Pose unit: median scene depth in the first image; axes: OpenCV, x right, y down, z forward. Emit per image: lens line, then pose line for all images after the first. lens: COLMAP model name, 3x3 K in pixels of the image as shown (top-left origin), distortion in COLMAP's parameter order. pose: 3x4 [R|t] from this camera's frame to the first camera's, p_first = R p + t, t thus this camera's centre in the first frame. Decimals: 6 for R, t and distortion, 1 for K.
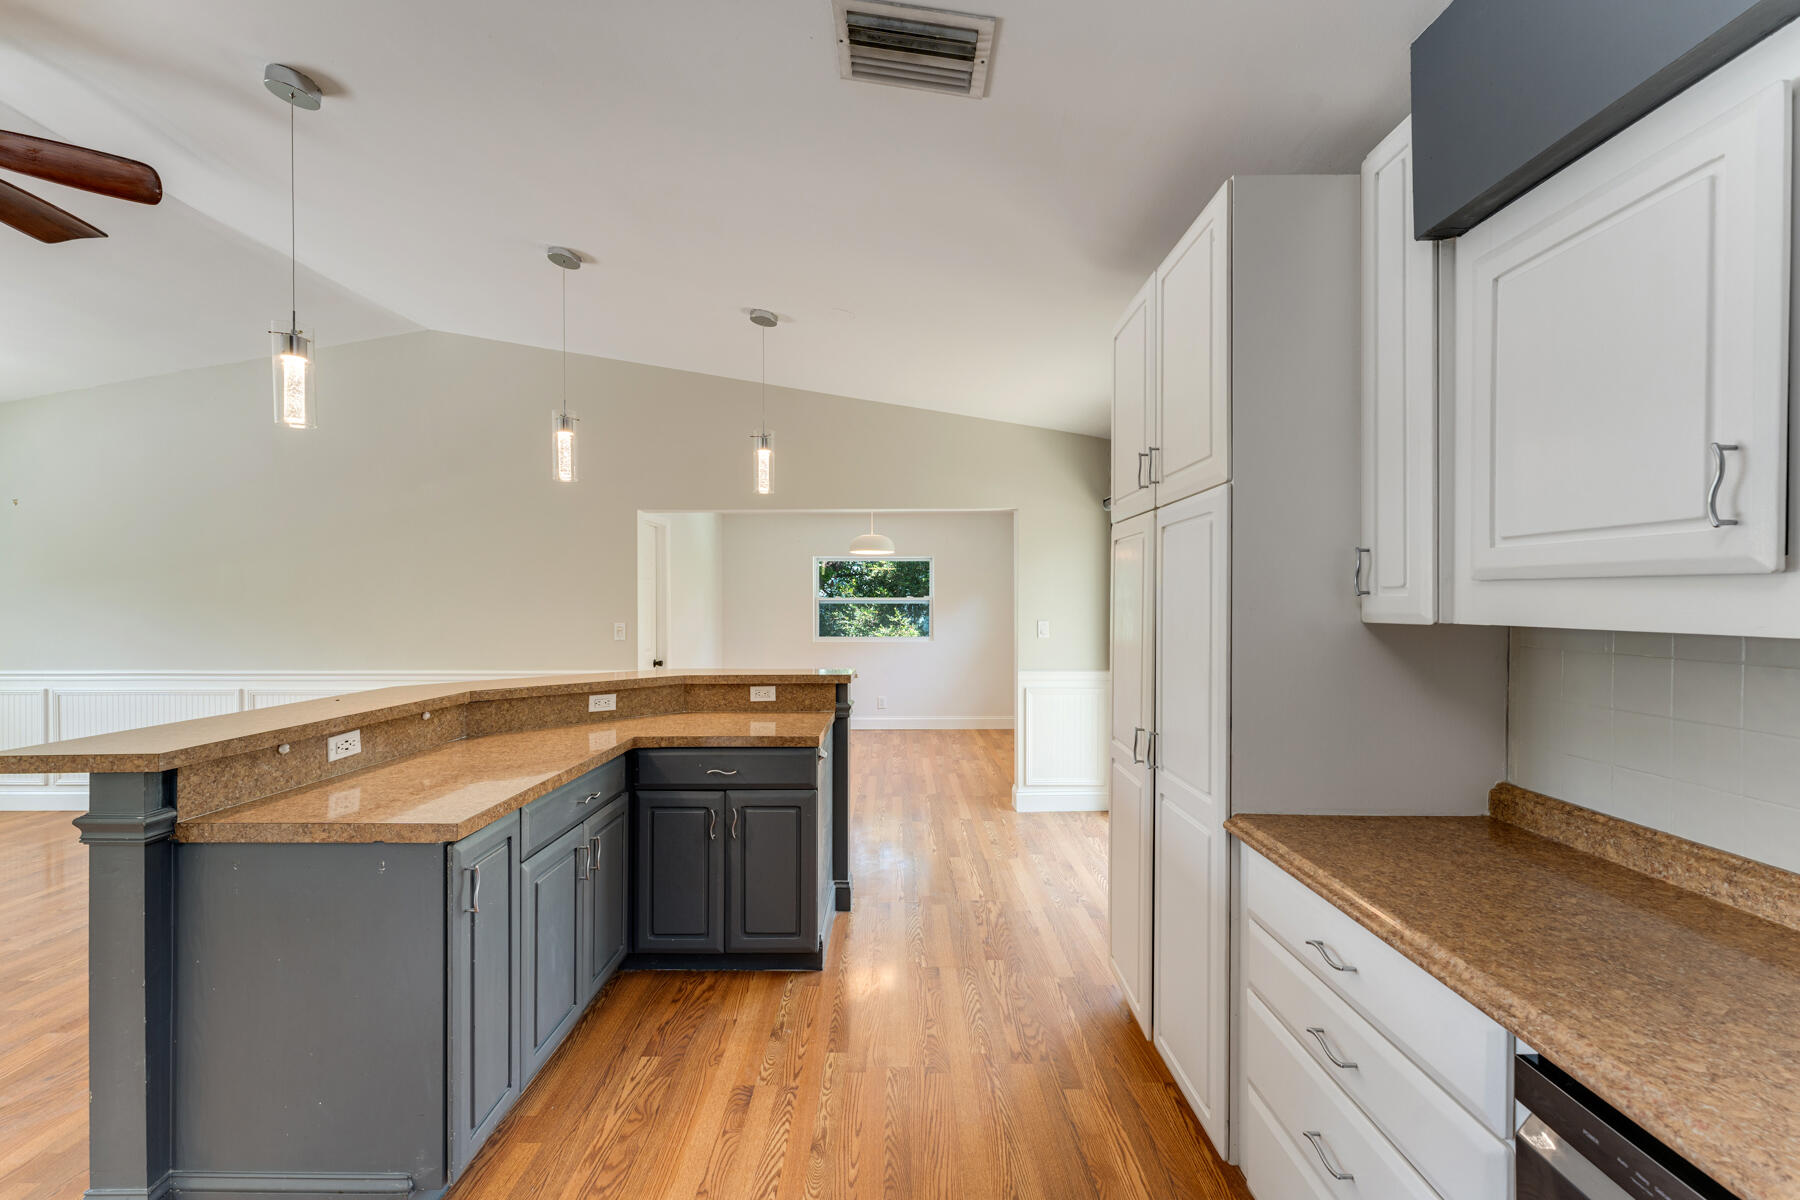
lens RADIAL K [[726.9, 0, 900.0], [0, 726.9, 600.0], [0, 0, 1]] dist [-0.001252, 0.000324]
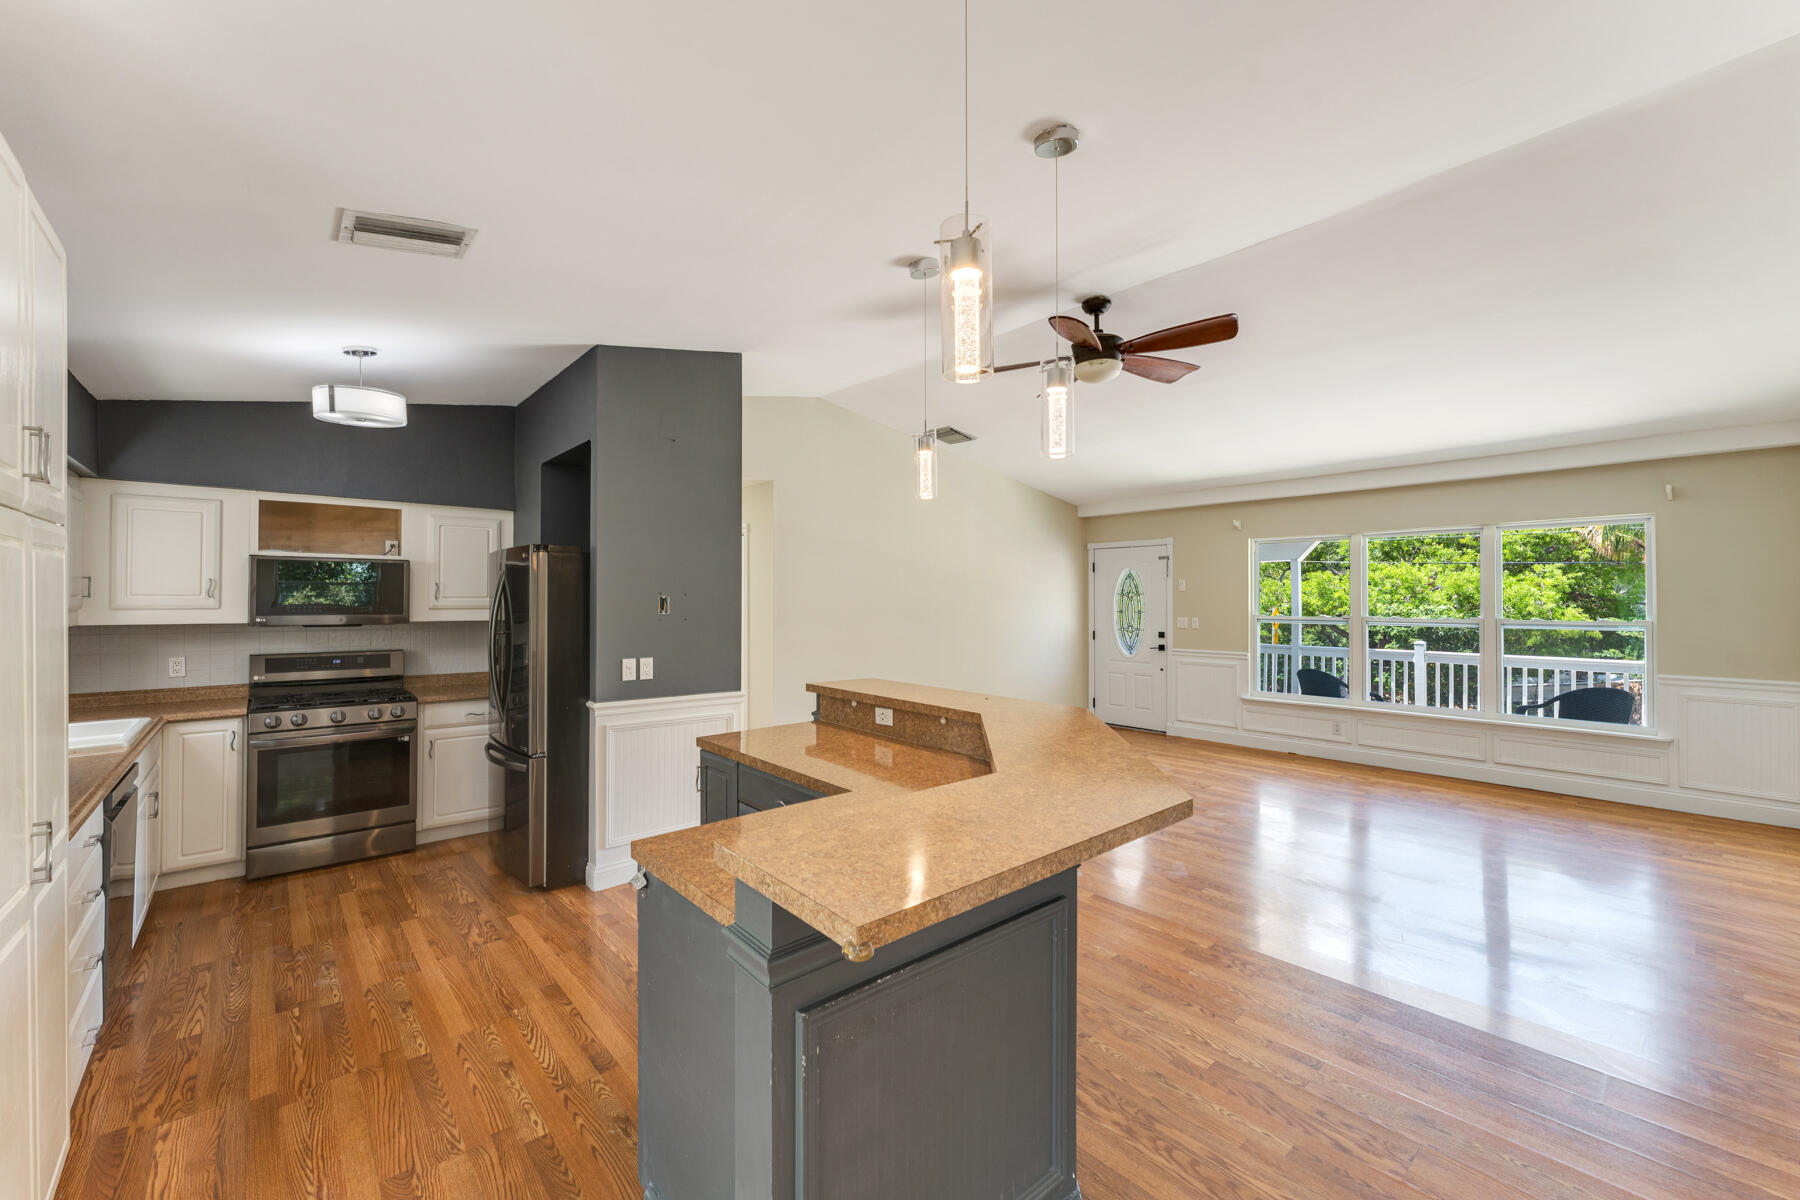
lens RADIAL K [[732.7, 0, 900.8], [0, 732.7, 589.6], [0, 0, 1]] dist [0.003448, 0.000023]
pose [[-0.756072, -0.004995, -0.654469, 0.266429], [0.002515, 0.999941, -0.010537, -0.061635], [0.654484, -0.009613, -0.756015, 3.127646]]
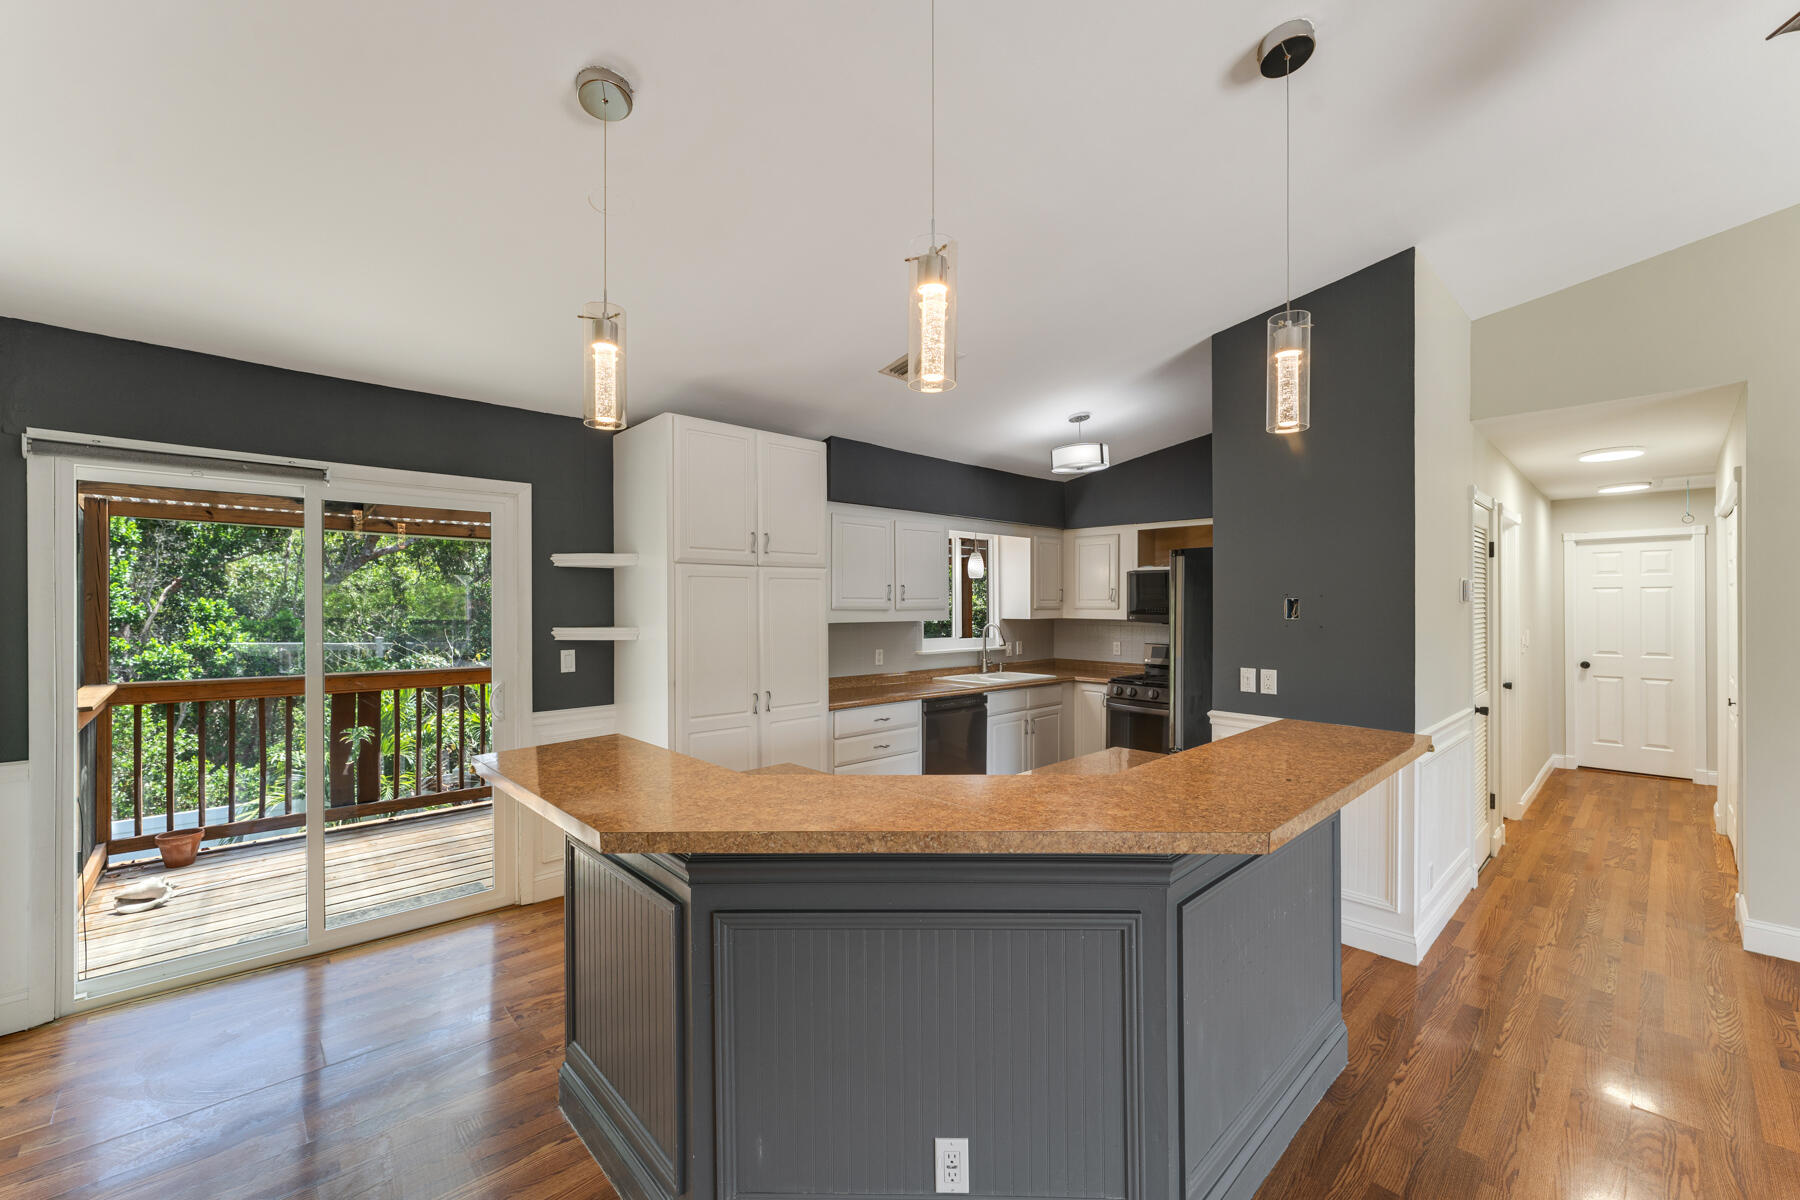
lens RADIAL K [[716.1, 0, 878.9], [0, 716.1, 606.7], [0, 0, 1]] dist [0.000442, -0.000082]
pose [[-0.677553, -0.000444, 0.735474, -1.684702], [0.000722, 0.999999, 0.001269, -0.045543], [-0.735474, 0.001391, -0.677552, 2.939073]]
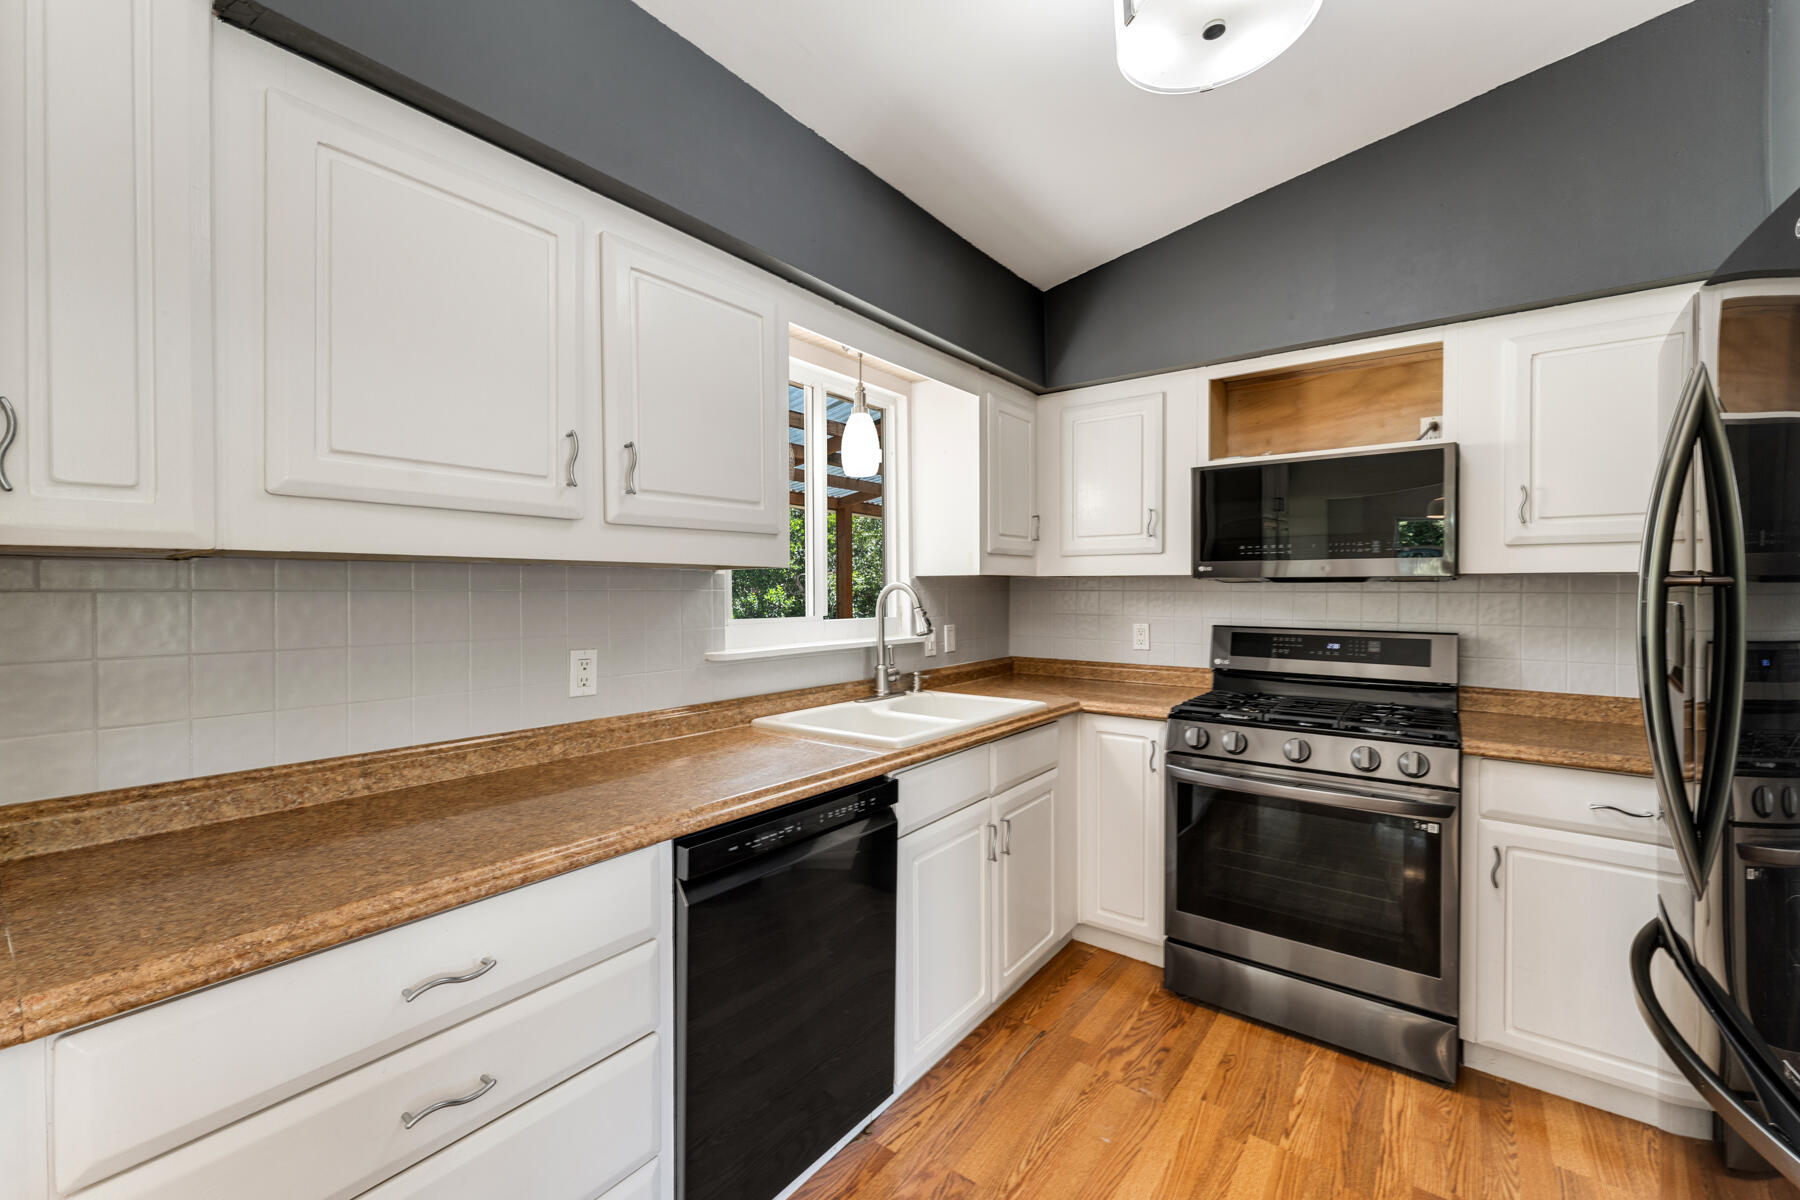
lens RADIAL K [[736.9, 0, 877.1], [0, 736.9, 599.8], [0, 0, 1]] dist [0.000775, 0.000527]
pose [[-0.788355, -0.003486, 0.615211, -0.210002], [0.003853, 0.999936, 0.010603, 0.076080], [-0.615209, 0.010729, -0.788291, 1.181774]]
